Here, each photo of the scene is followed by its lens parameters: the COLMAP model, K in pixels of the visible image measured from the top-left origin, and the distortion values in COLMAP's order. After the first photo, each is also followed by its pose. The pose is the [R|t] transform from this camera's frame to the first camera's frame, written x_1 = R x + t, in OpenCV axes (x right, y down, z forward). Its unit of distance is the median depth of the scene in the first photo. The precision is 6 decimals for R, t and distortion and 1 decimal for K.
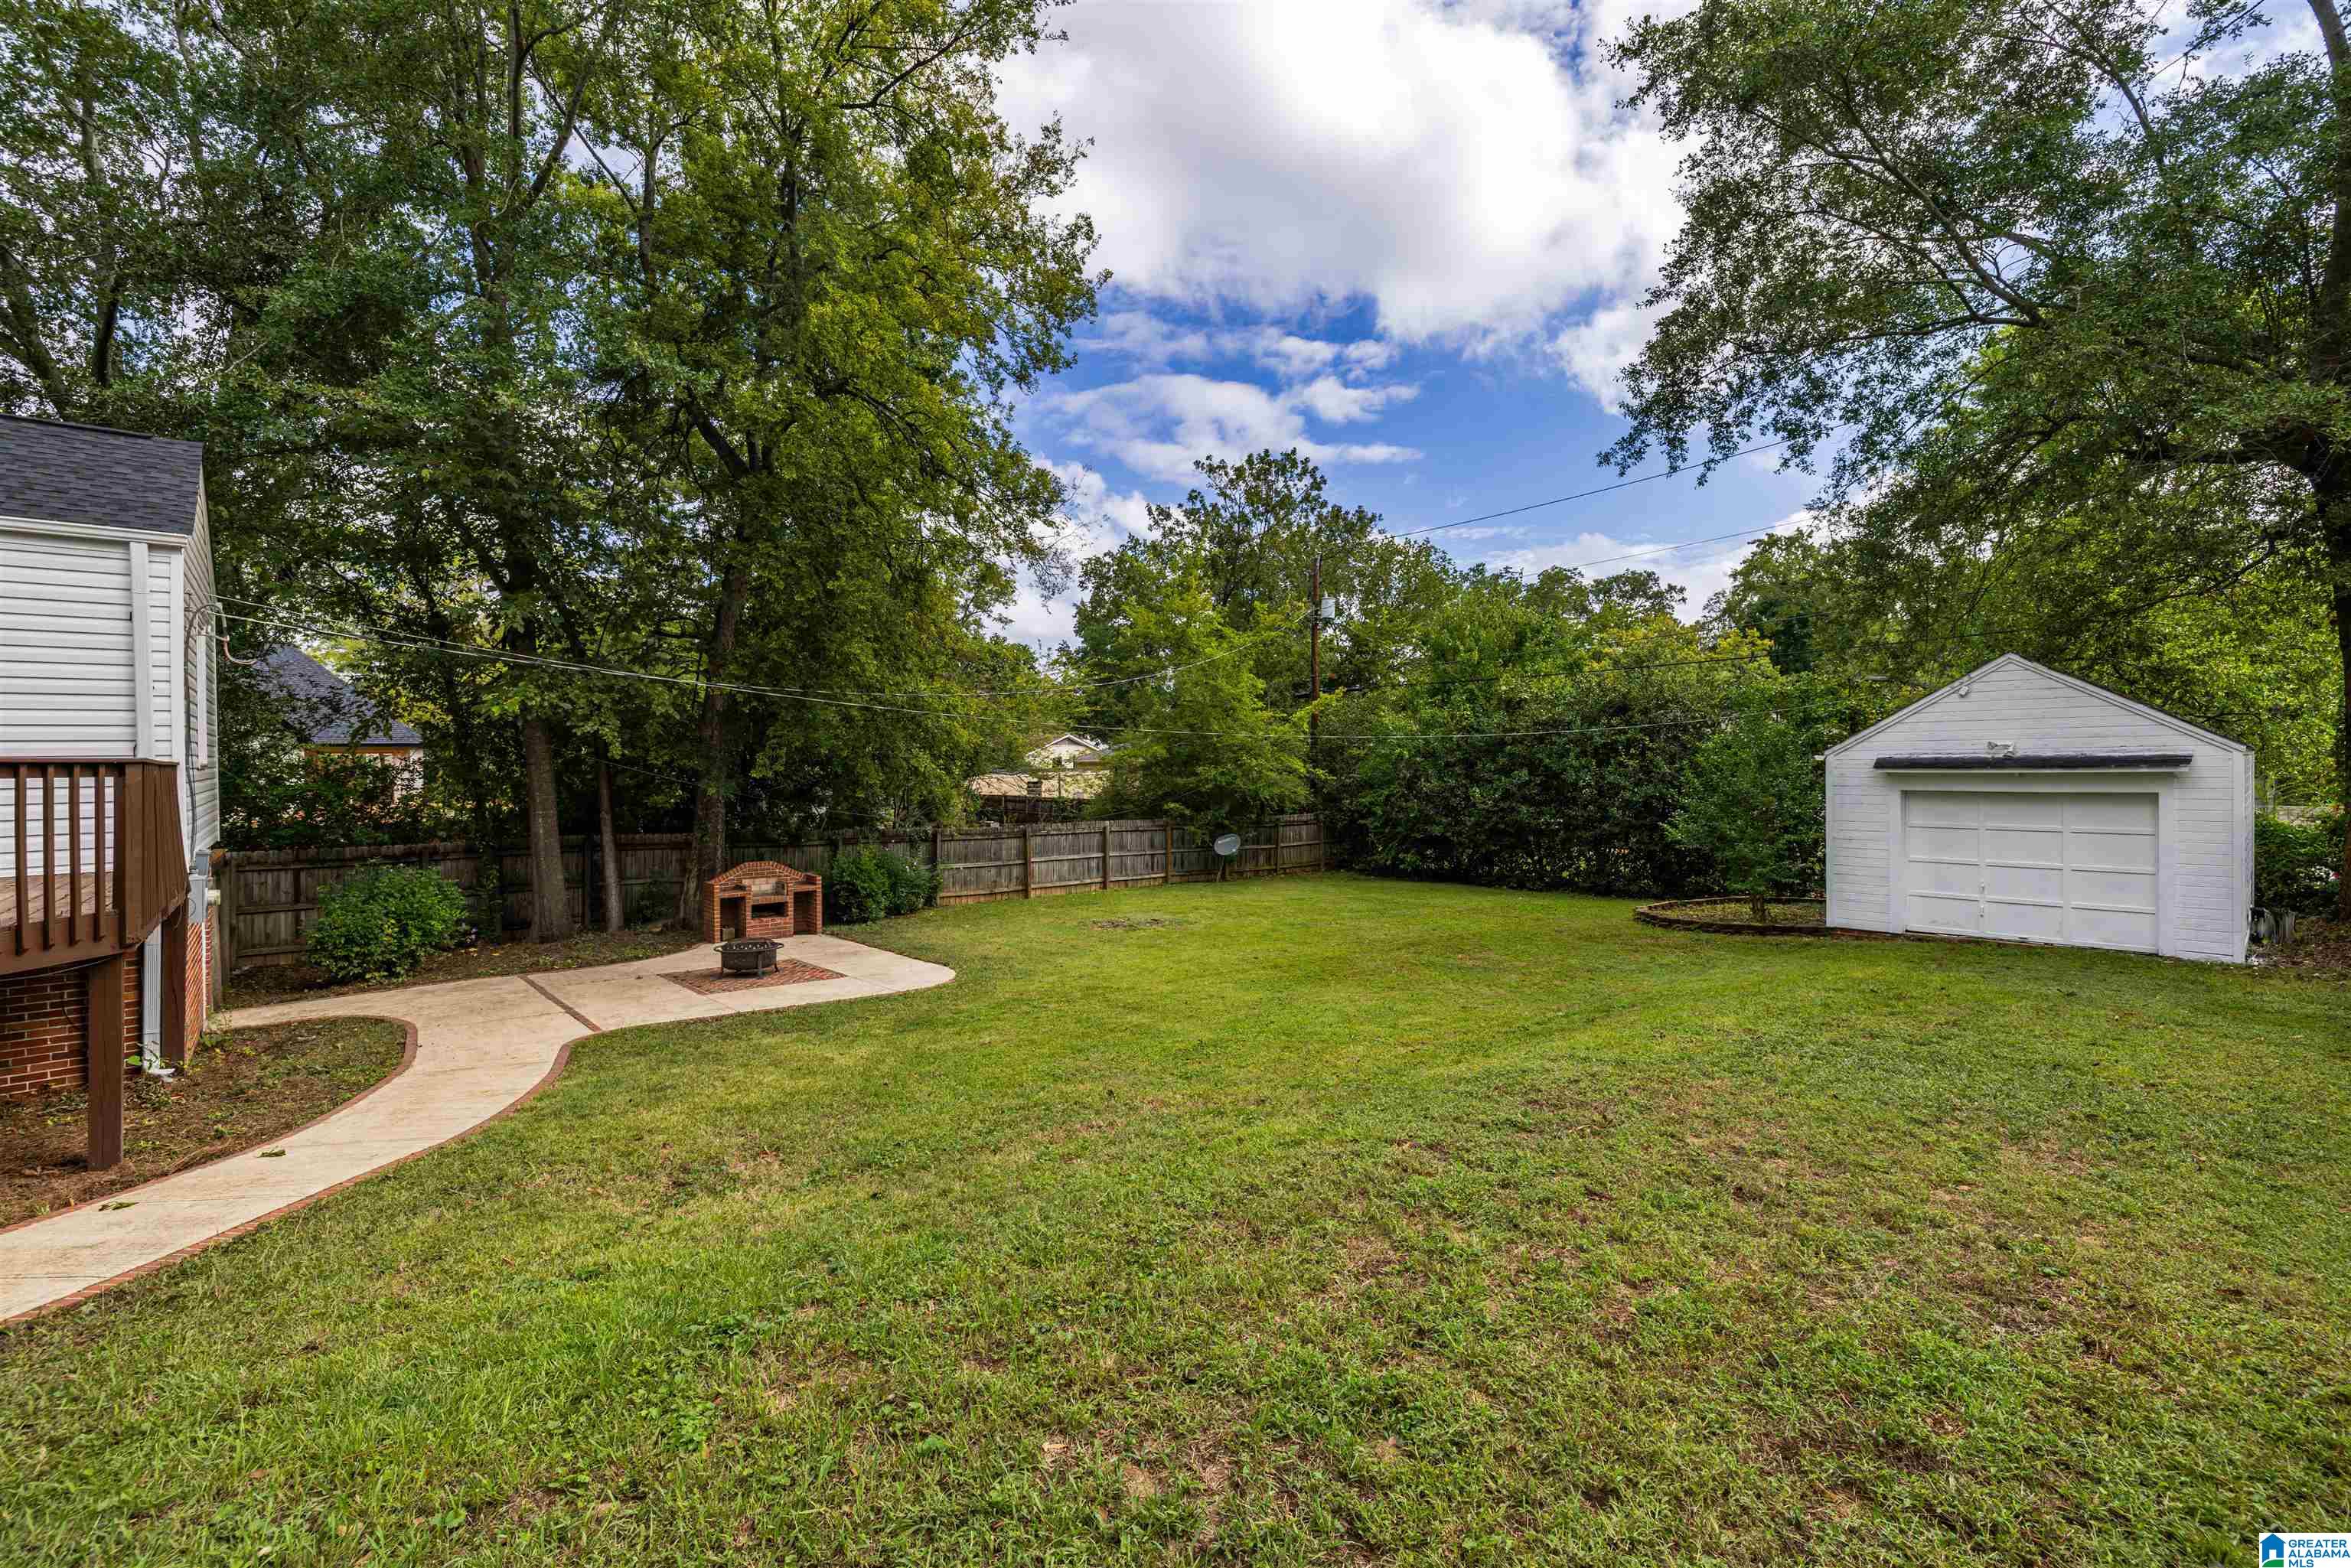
lens RADIAL K [[998.3, 0, 1171.8], [0, 998.3, 772.0], [0, 0, 1]] dist [0.000809, 0.000652]
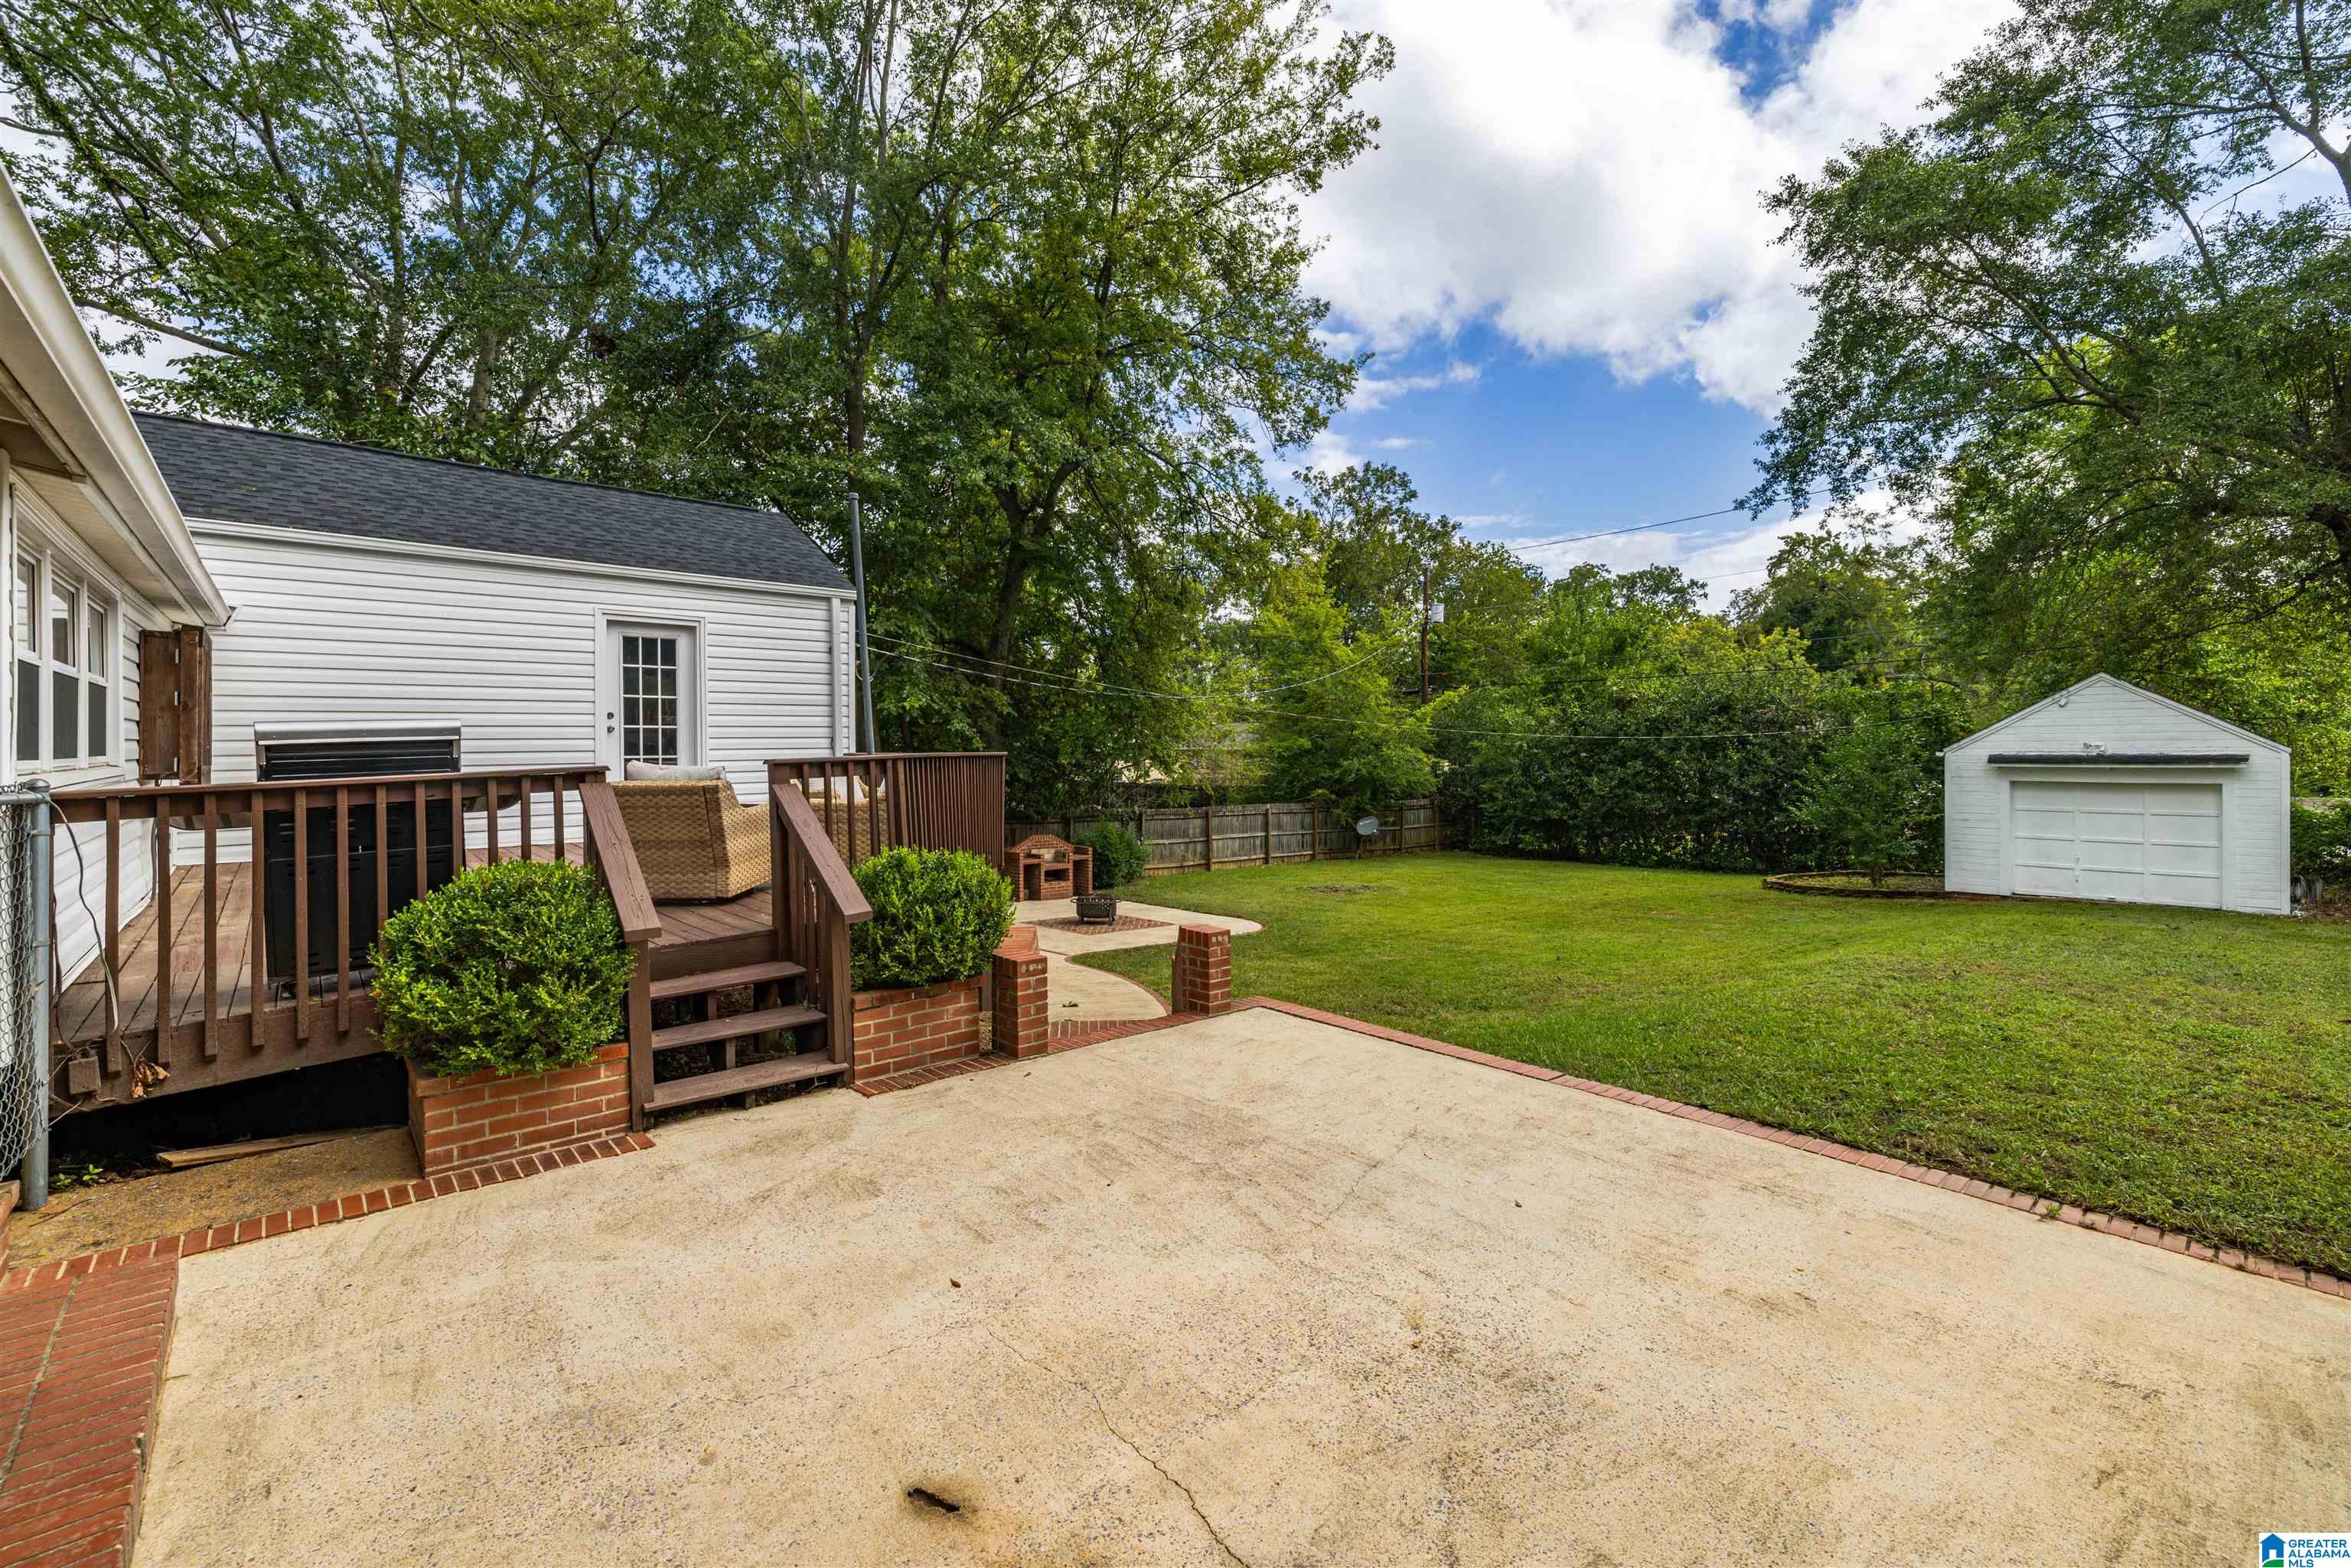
lens RADIAL K [[1009.1, 0, 1169.9], [0, 1009.1, 752.4], [0, 0, 1]] dist [-0.000916, 0.000018]
pose [[0.999957, 0.006535, 0.006619, -0.252001], [-0.006494, 0.999960, -0.006127, -0.001898], [-0.006659, 0.006083, 0.999959, -0.192809]]
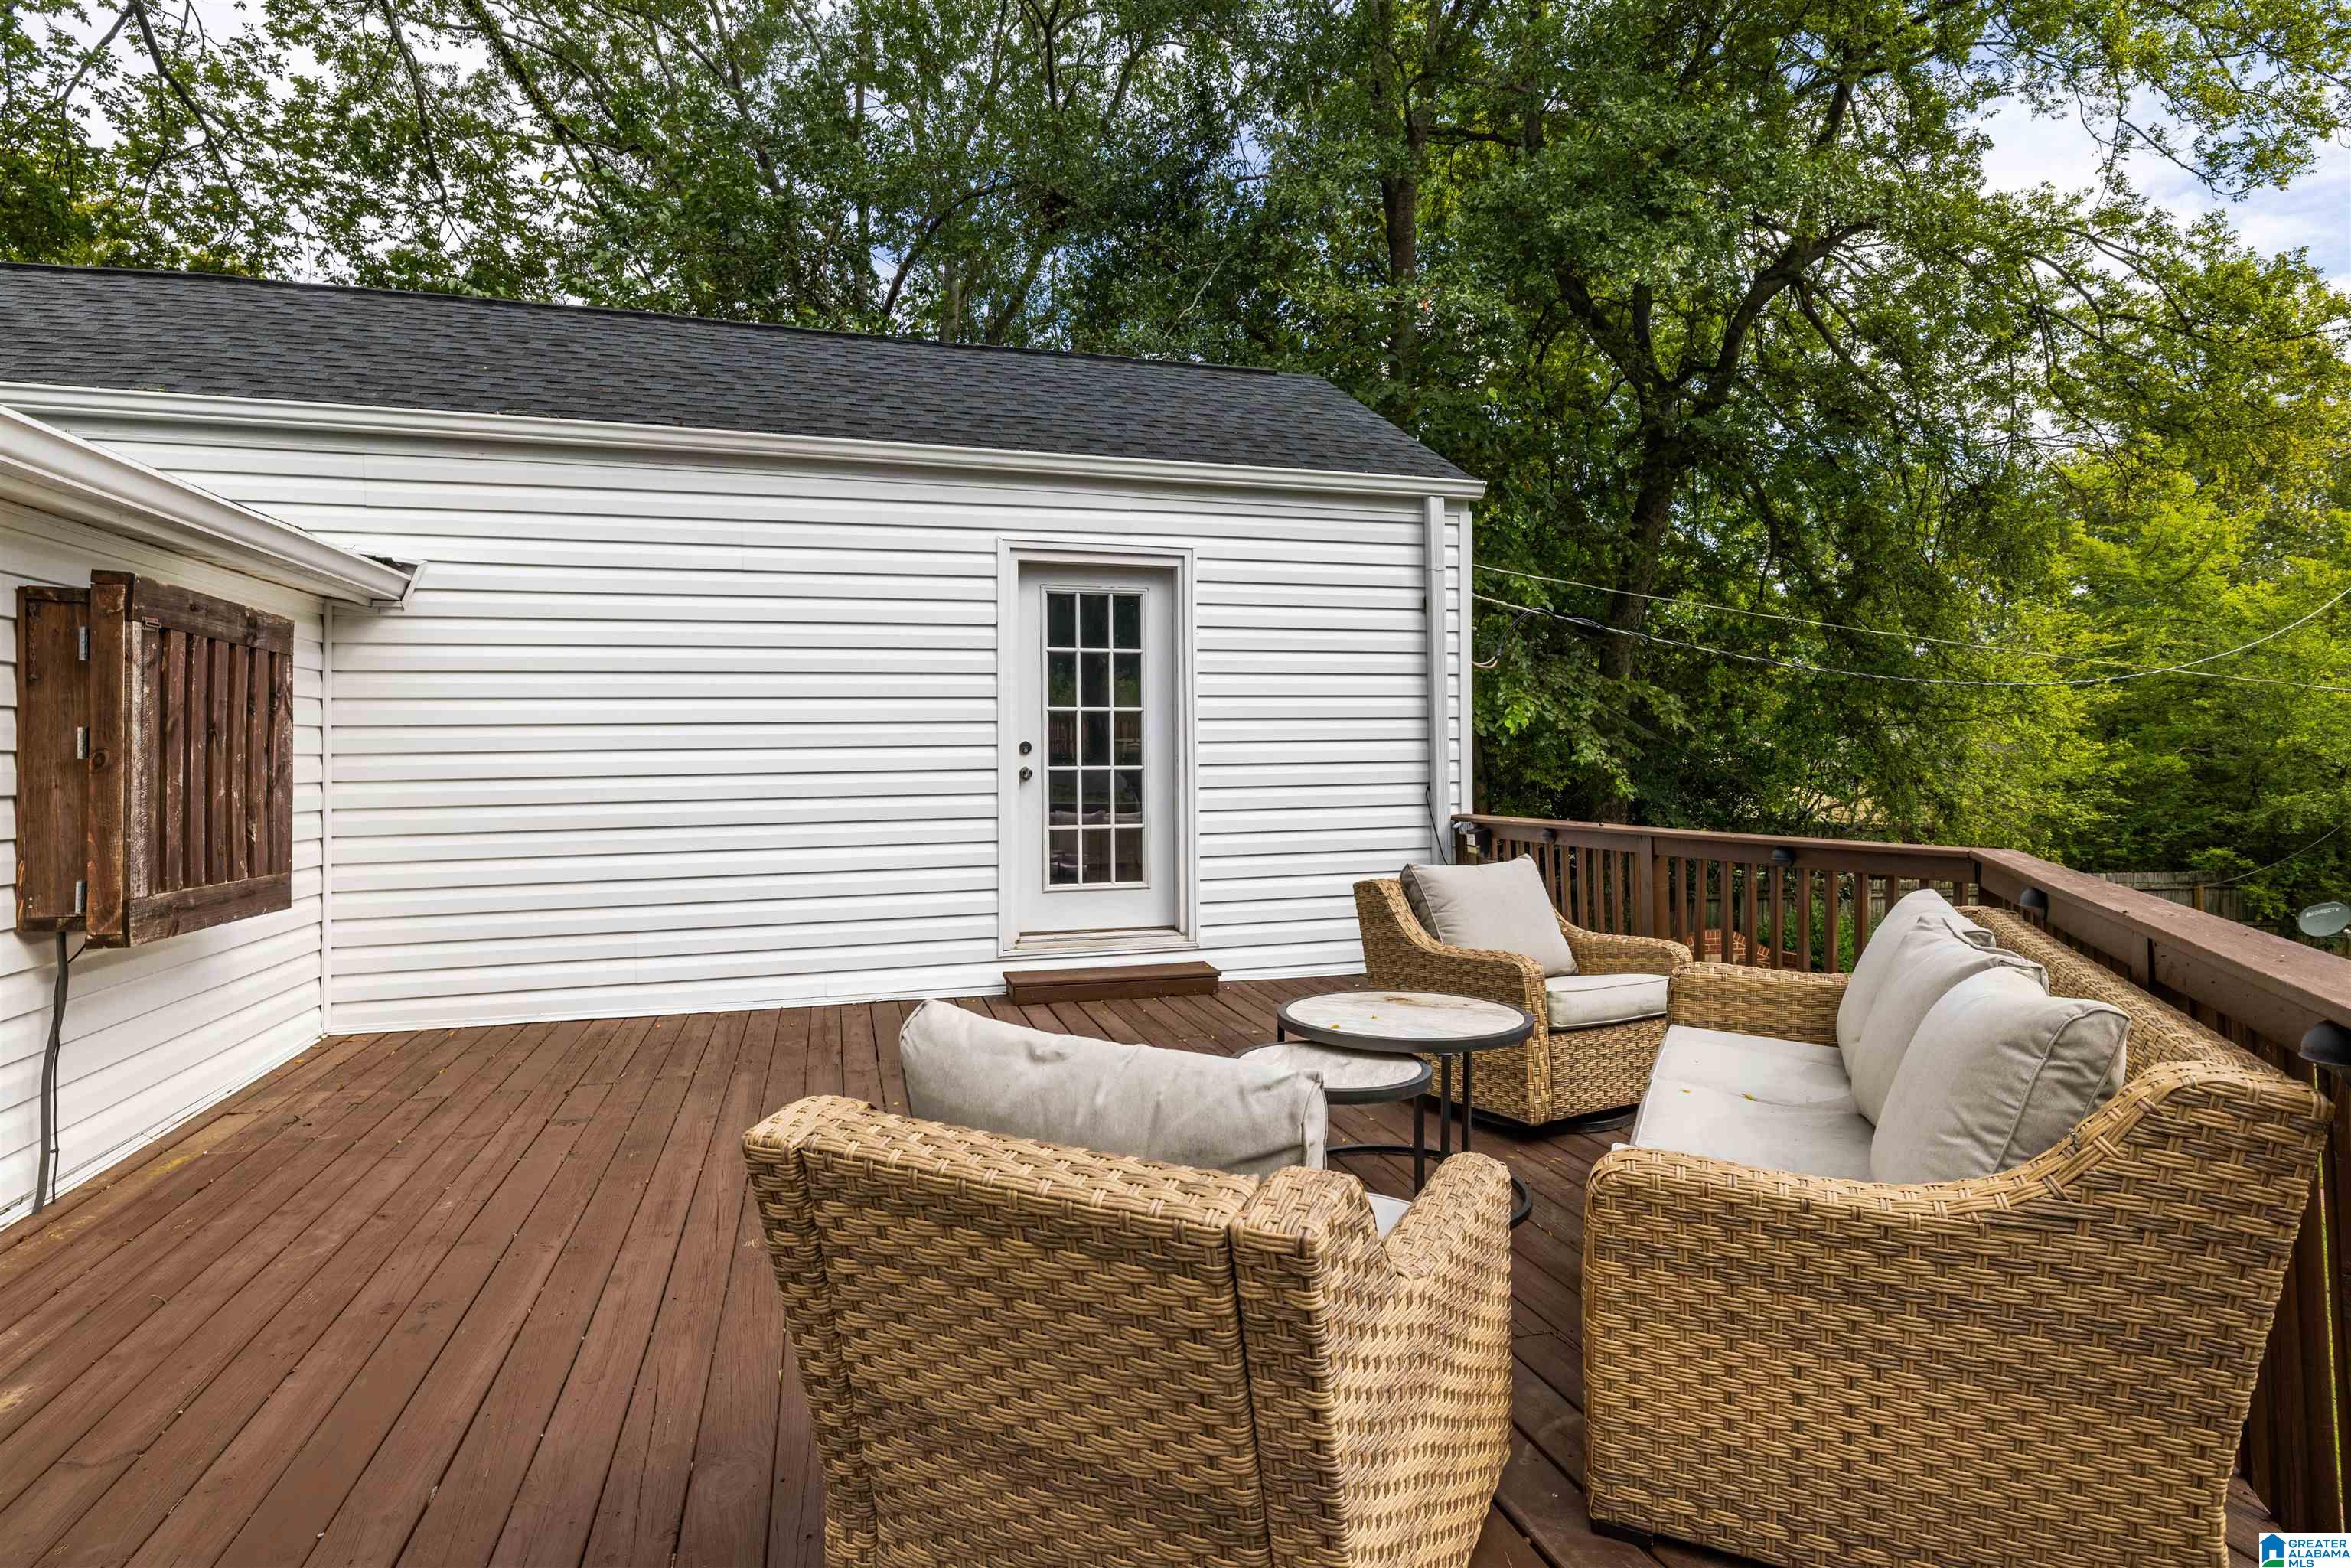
lens RADIAL K [[1204.7, 0, 1167.2], [0, 1204.7, 747.2], [0, 0, 1]] dist [0.000862, -0.000272]
pose [[0.904919, -0.002791, -0.425575, -0.376440], [-0.005446, 0.999821, -0.018137, -0.017973], [0.425549, 0.018730, 0.904741, 0.075759]]
